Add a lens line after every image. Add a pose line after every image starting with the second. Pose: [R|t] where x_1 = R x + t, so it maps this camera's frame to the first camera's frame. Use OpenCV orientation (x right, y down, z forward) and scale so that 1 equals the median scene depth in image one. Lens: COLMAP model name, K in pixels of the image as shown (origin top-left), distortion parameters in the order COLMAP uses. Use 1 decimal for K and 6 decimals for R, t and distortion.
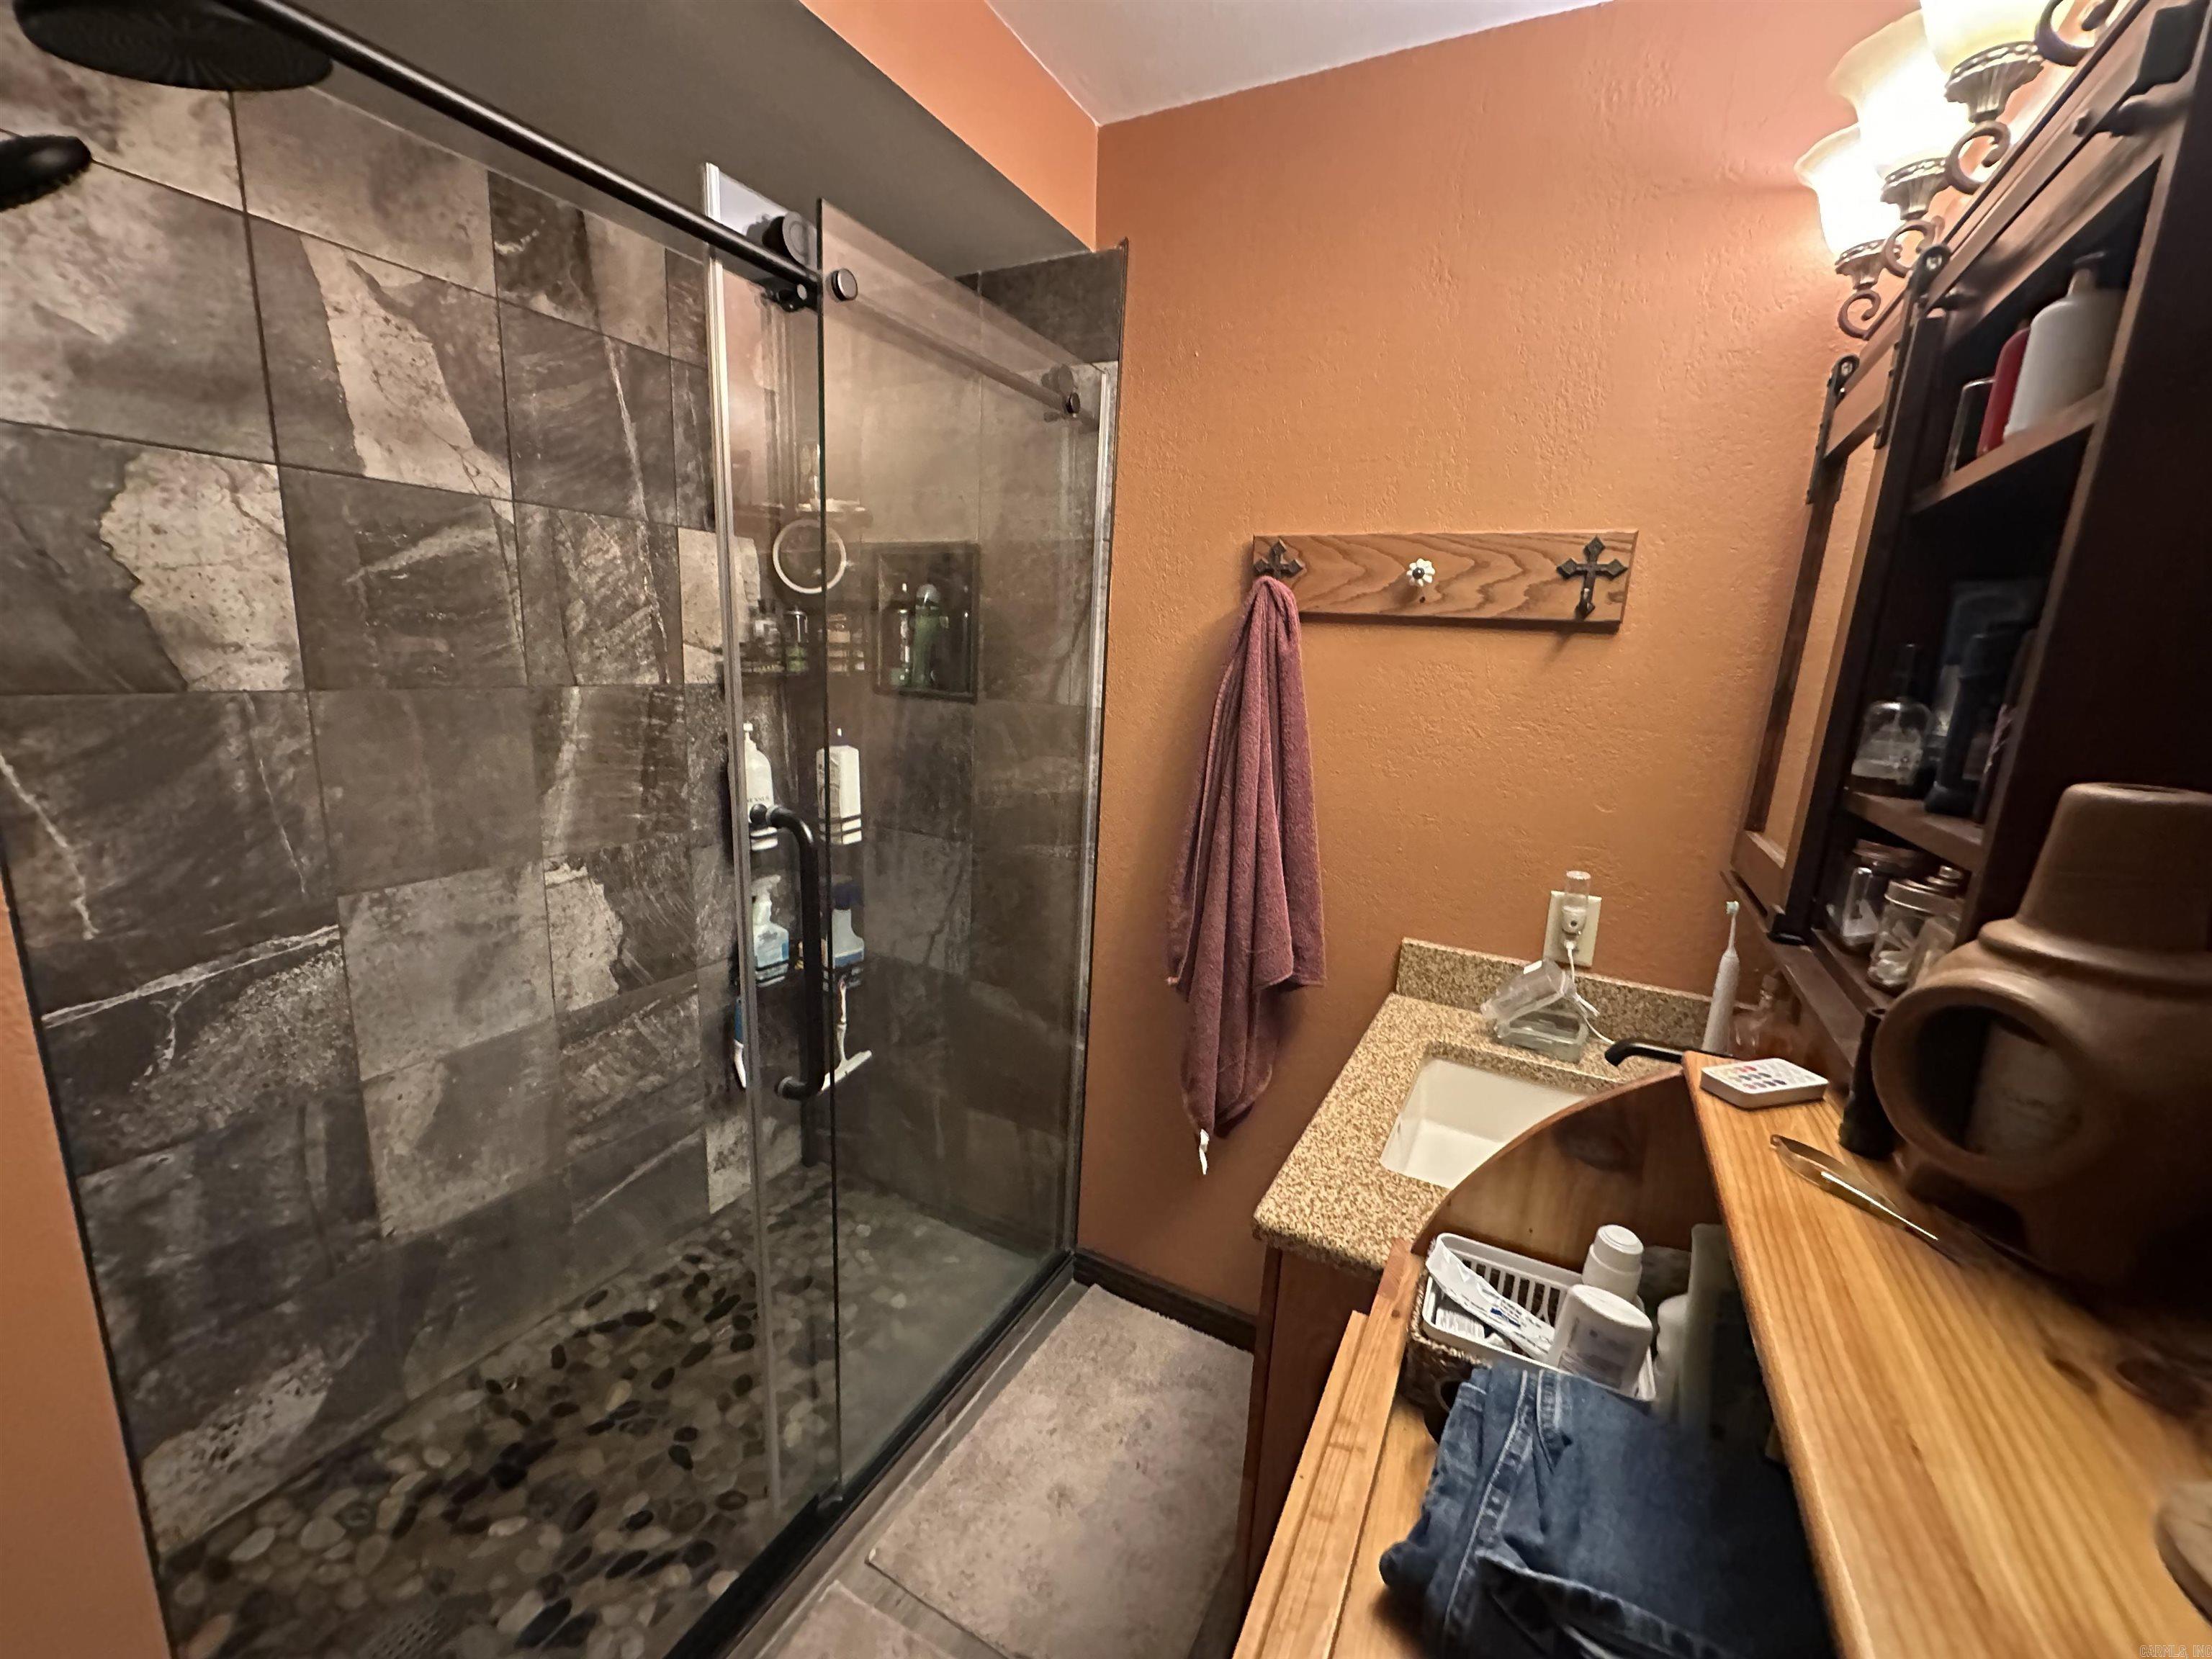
lens RADIAL K [[880.3, 0, 1099.8], [0, 880.3, 832.0], [0, 0, 1]] dist [-0.008554, 0.001828]
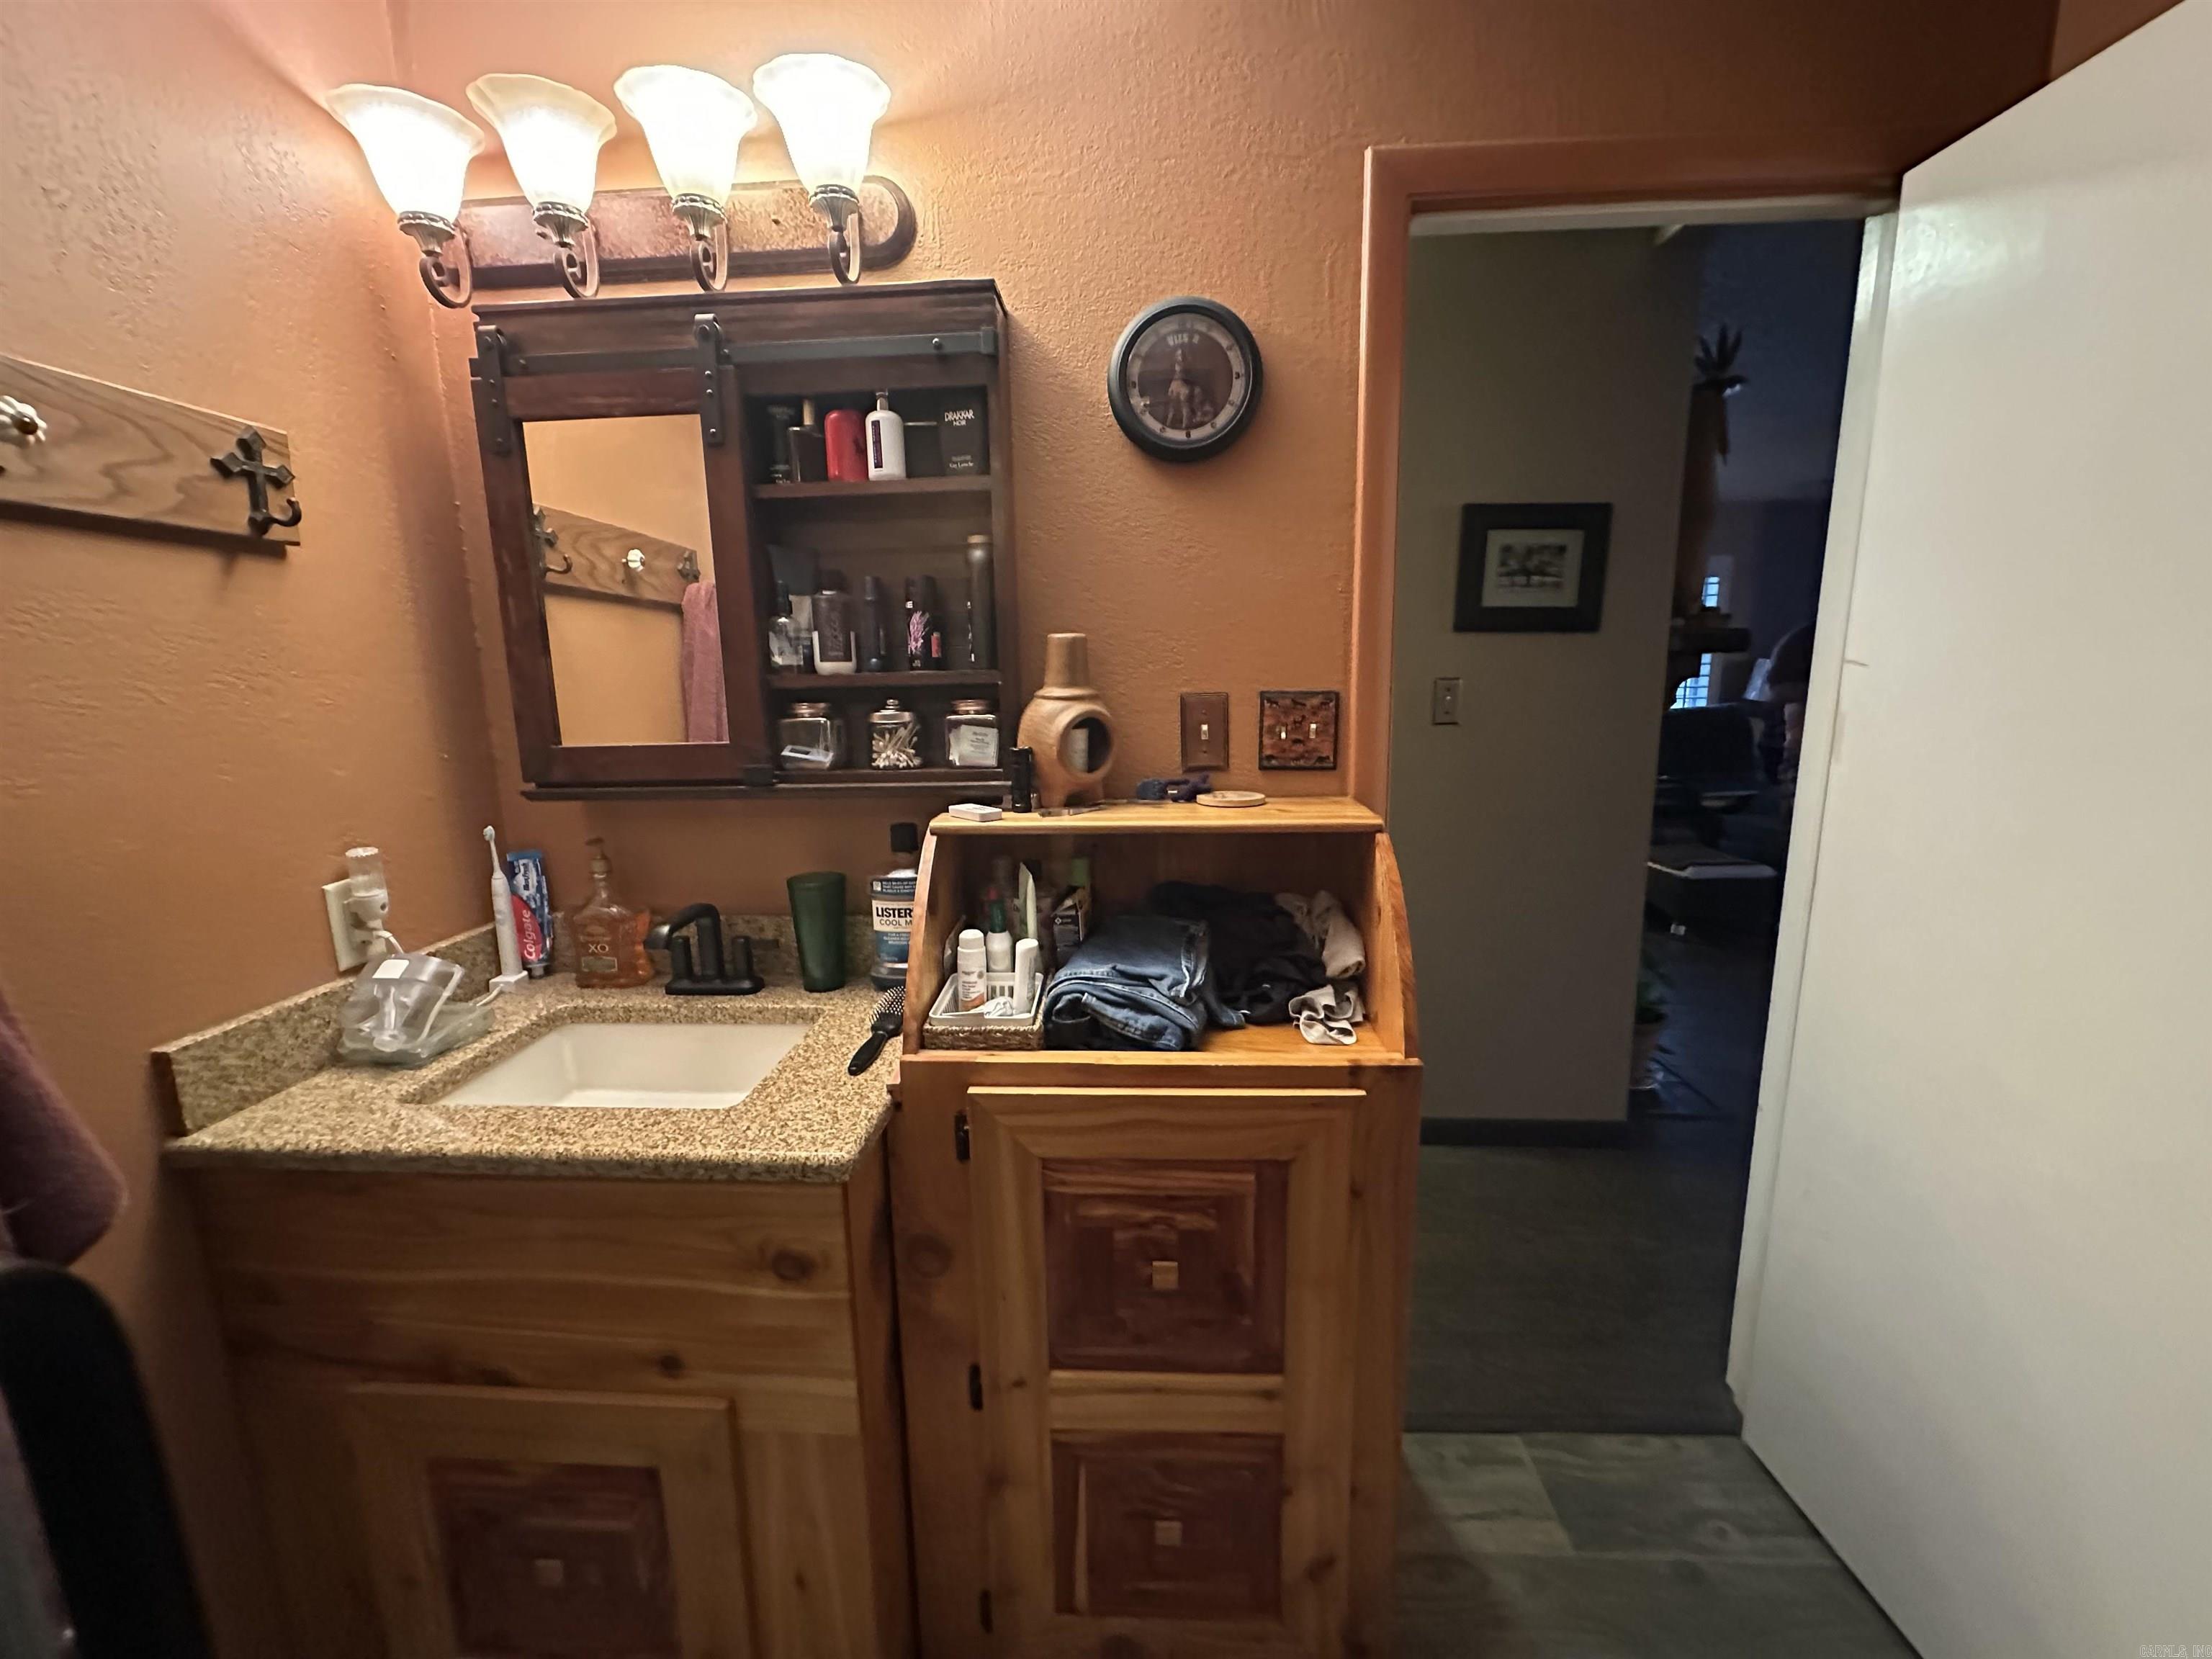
lens RADIAL K [[880.3, 0, 1099.8], [0, 880.3, 832.0], [0, 0, 1]] dist [-0.008554, 0.001828]
pose [[-0.420773, -0.202773, 0.884213, -0.490495], [0.186051, 0.934690, 0.302885, -0.091698], [-0.887883, 0.291954, -0.355566, 0.678477]]
